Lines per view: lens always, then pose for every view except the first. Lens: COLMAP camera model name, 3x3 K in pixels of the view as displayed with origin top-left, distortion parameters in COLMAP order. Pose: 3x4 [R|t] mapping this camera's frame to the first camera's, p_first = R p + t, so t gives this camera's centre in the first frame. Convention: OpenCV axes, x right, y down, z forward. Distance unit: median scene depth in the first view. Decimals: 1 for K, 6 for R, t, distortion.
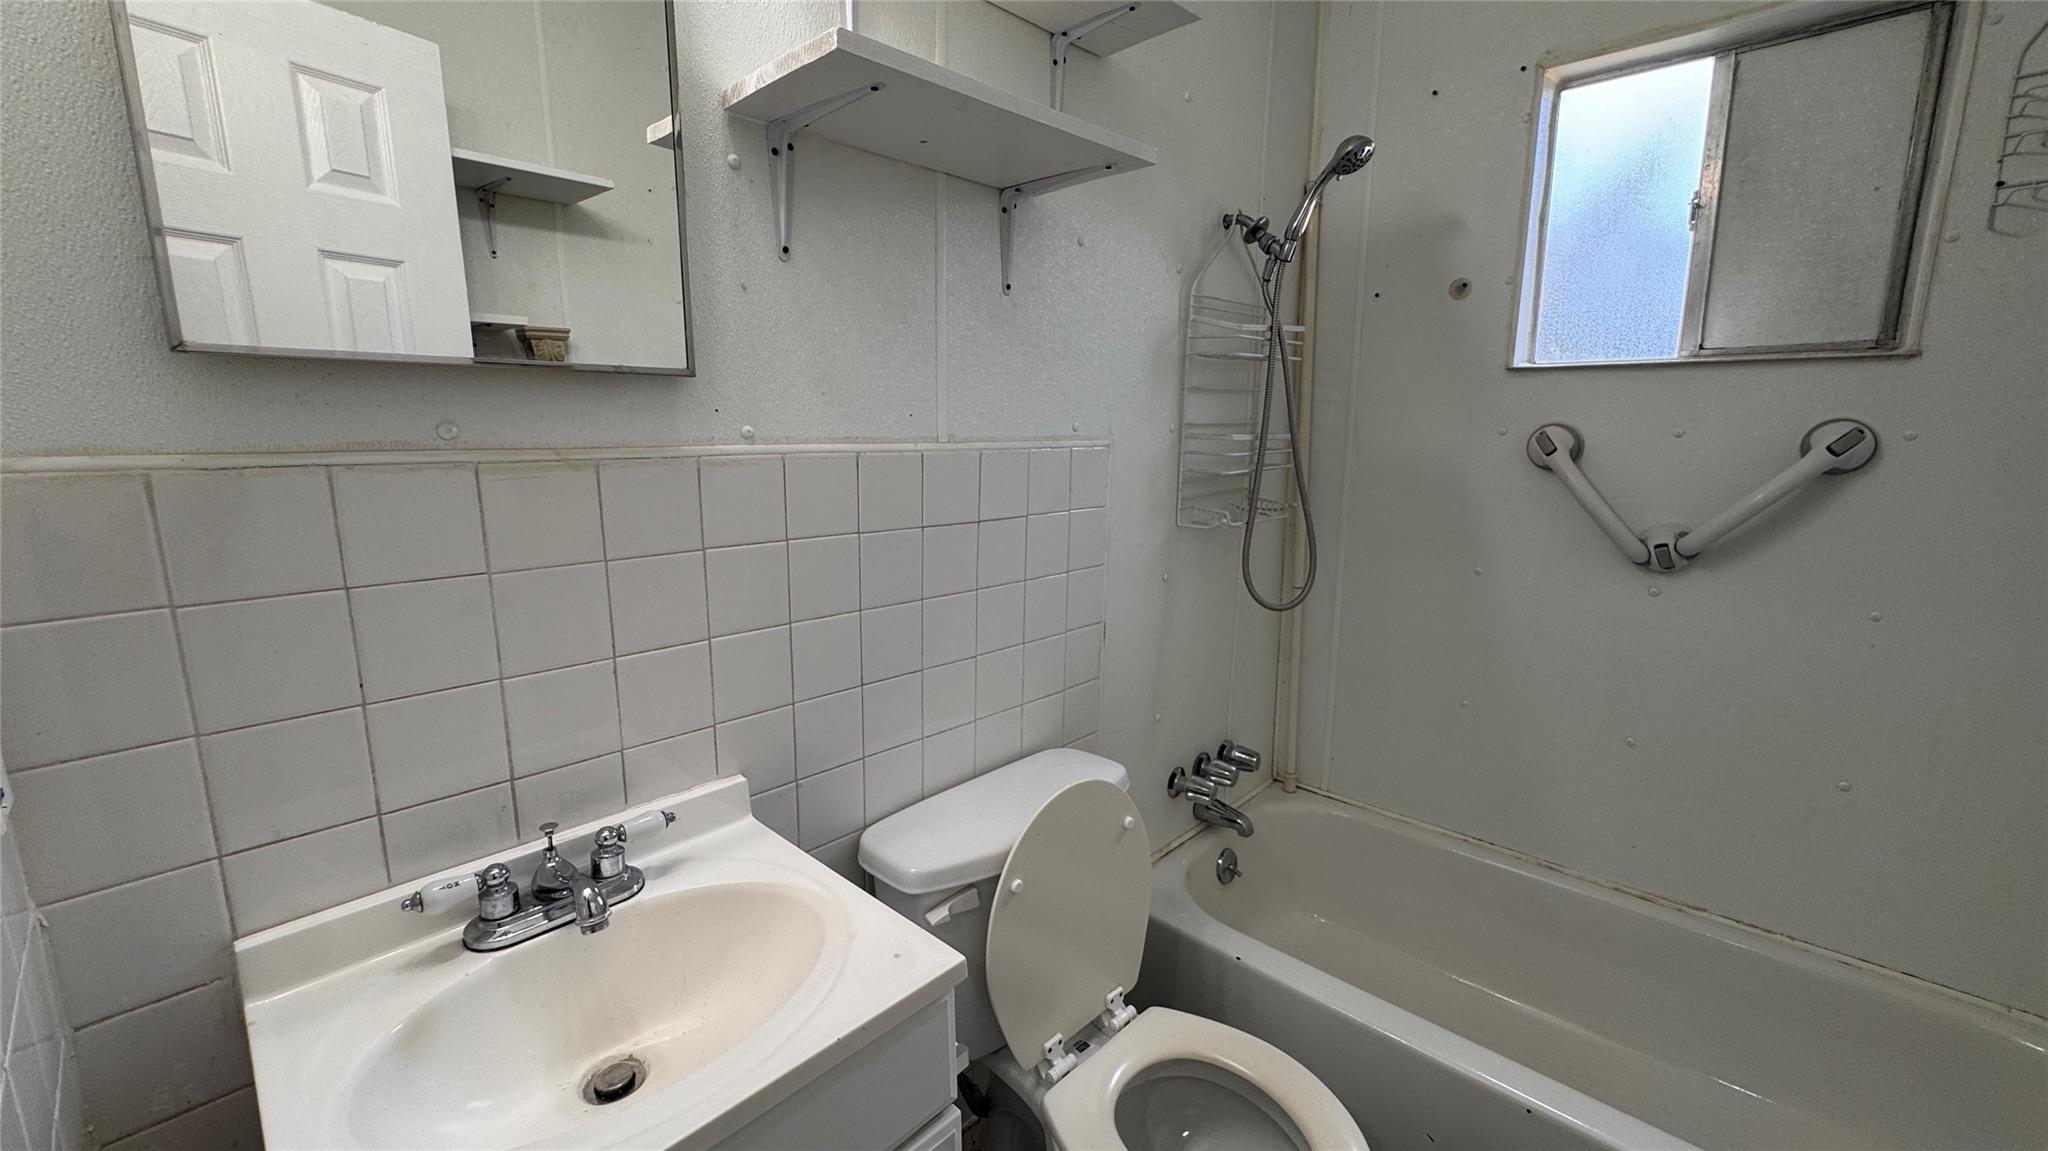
lens RADIAL K [[822.4, 0, 1024.0], [0, 822.4, 575.5], [0, 0, 1]] dist [-0.001689, -0.000592]
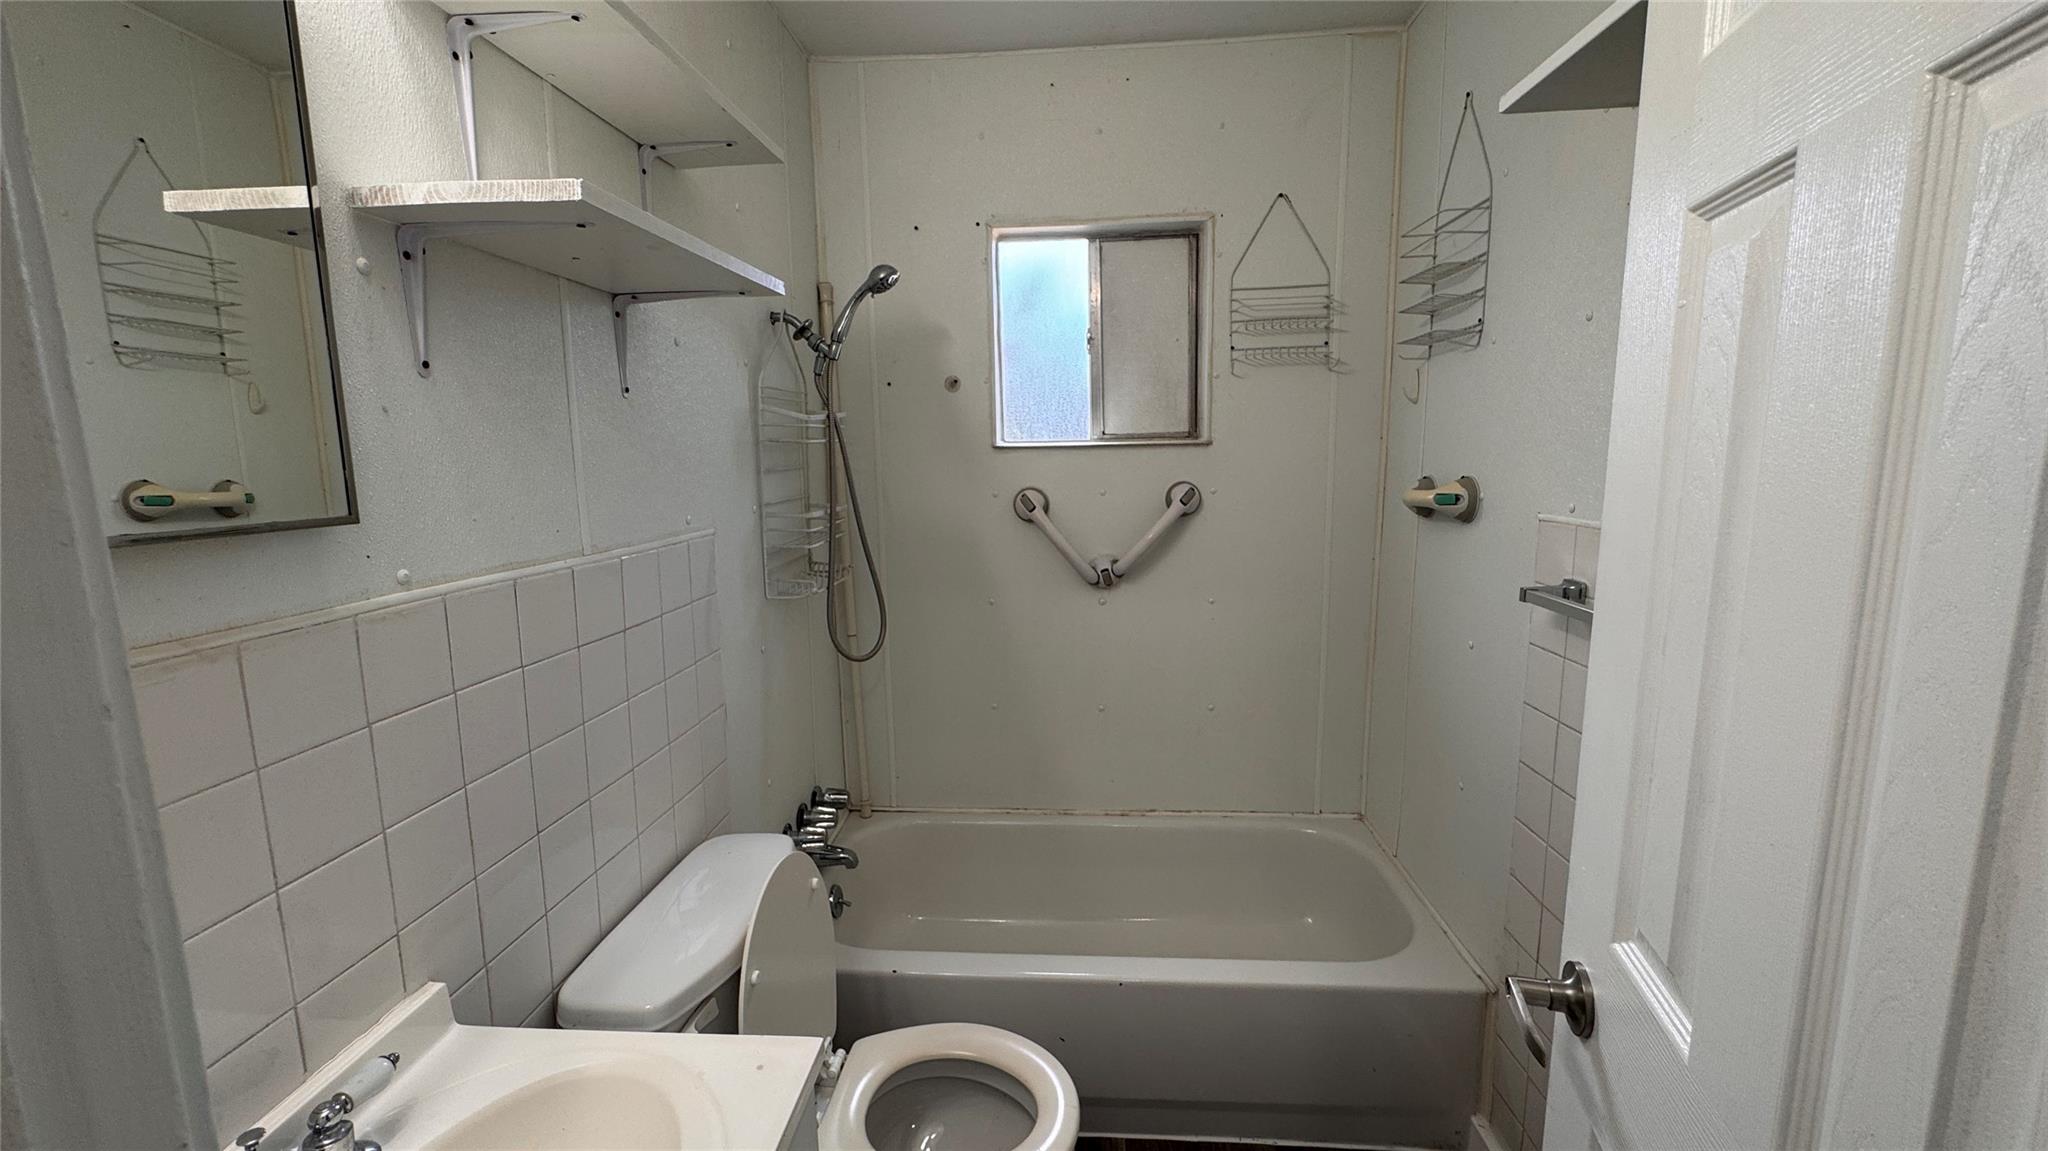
lens RADIAL K [[822.4, 0, 1024.0], [0, 822.4, 575.5], [0, 0, 1]] dist [-0.001689, -0.000592]
pose [[0.769132, -0.113854, 0.628866, -0.262796], [0.136552, 0.990556, 0.012328, -0.068908], [-0.624331, 0.076391, 0.777416, -0.040395]]
